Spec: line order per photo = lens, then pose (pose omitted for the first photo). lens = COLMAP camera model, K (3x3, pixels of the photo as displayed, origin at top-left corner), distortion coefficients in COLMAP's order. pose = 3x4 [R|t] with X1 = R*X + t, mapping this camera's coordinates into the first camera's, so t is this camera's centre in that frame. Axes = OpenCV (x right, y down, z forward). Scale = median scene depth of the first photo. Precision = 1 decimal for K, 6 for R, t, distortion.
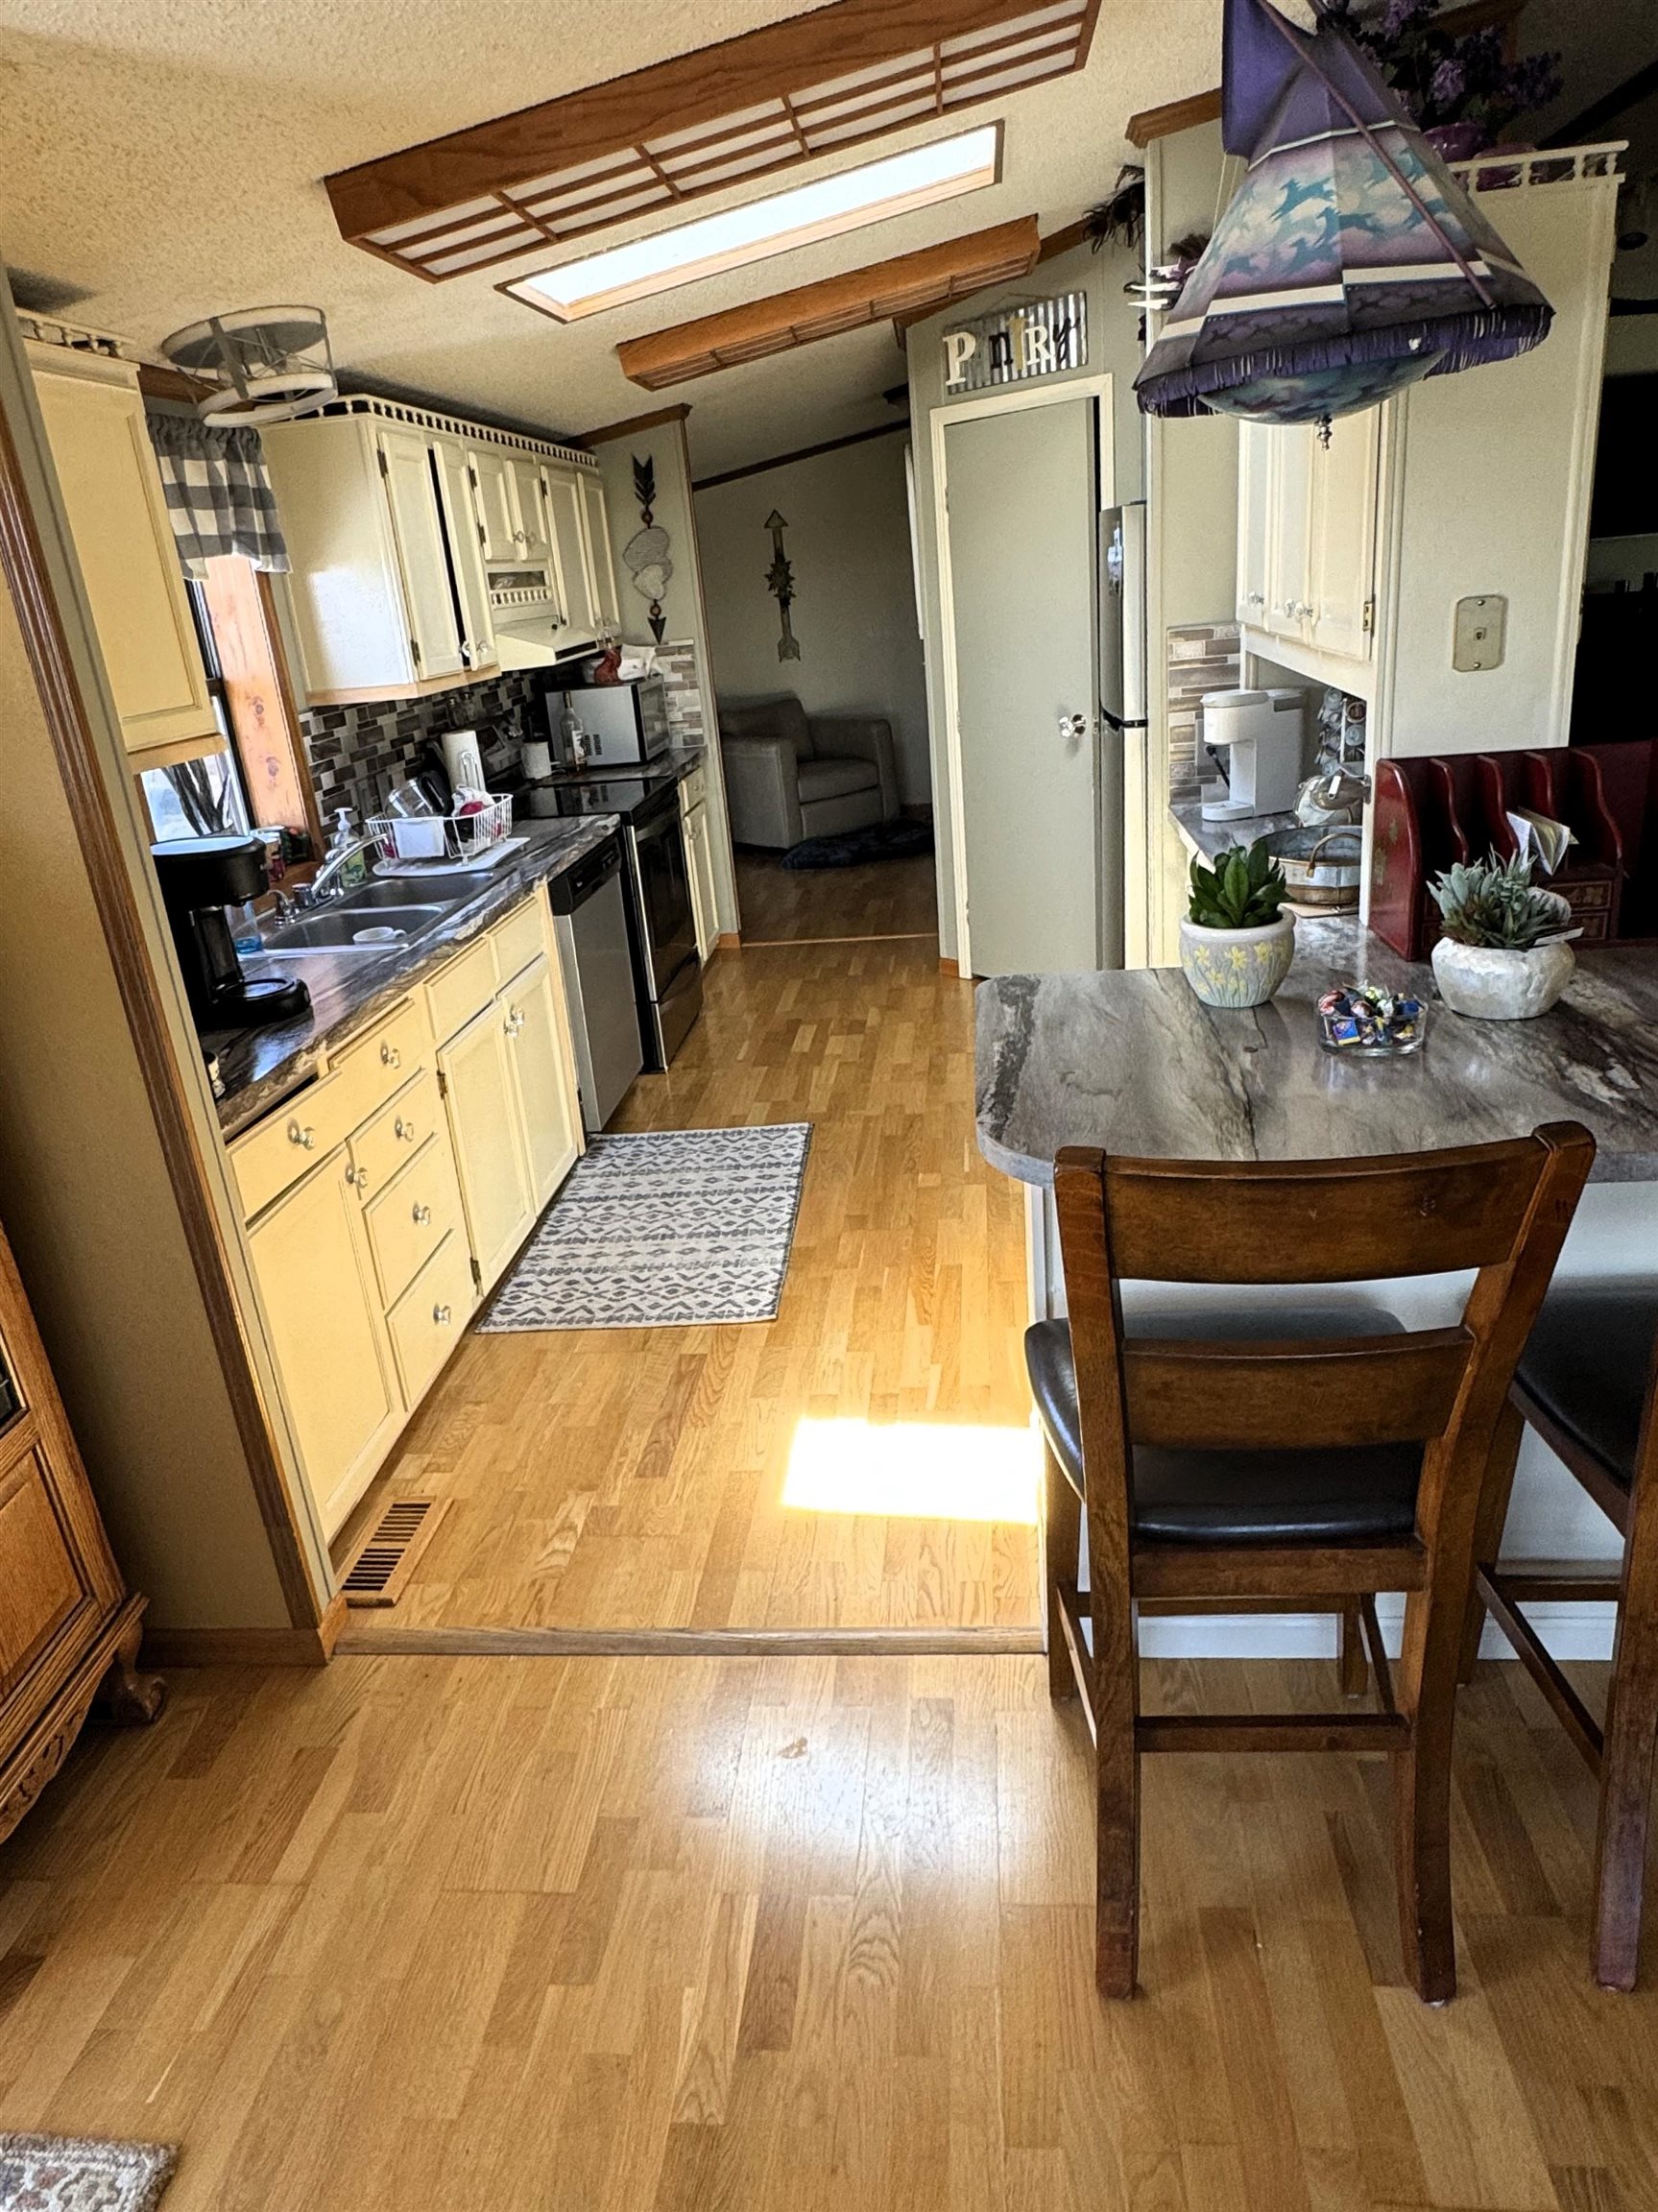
lens RADIAL K [[1441.1, 0, 829.9], [0, 1441.1, 1114.1], [0, 0, 1]] dist [0.000055, 0.000712]
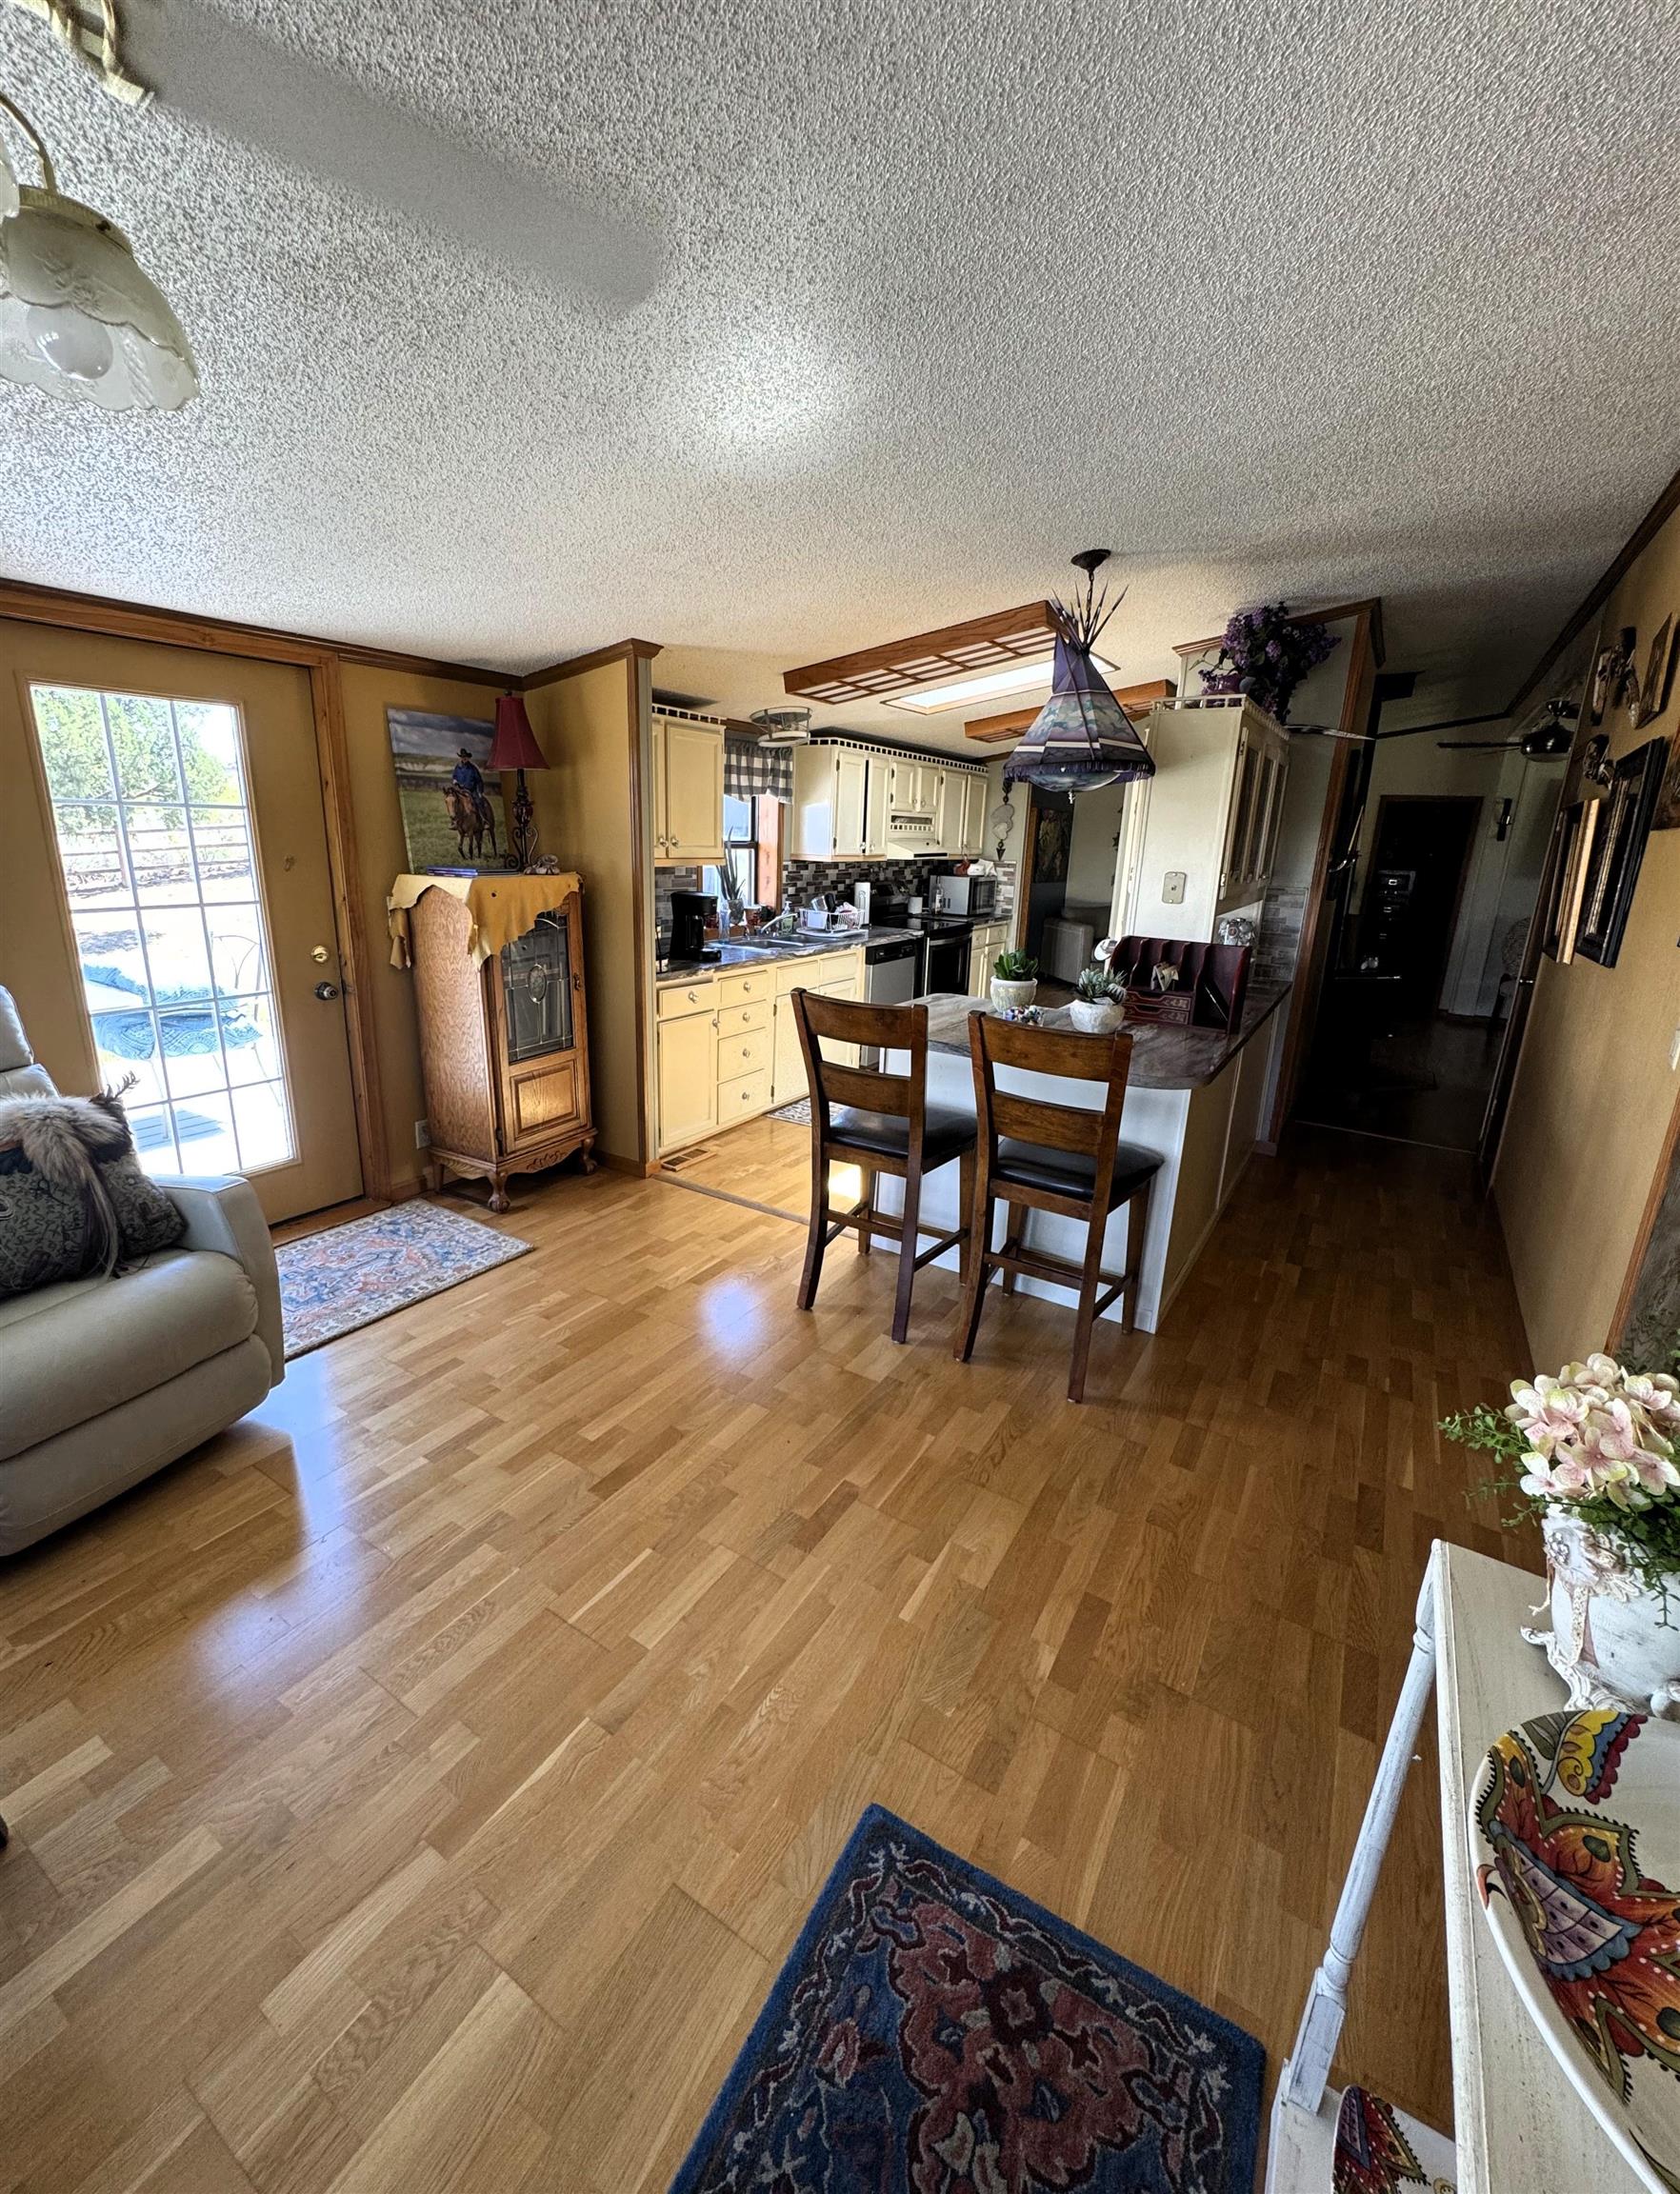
lens RADIAL K [[924.7, 0, 842.1], [0, 924.7, 1084.8], [0, 0, 1]] dist [-0.001095, -0.000026]
pose [[0.890446, 0.233444, -0.390654, 0.418720], [-0.264564, 0.963990, -0.026987, 0.100263], [0.370287, 0.127384, 0.920142, -0.343207]]
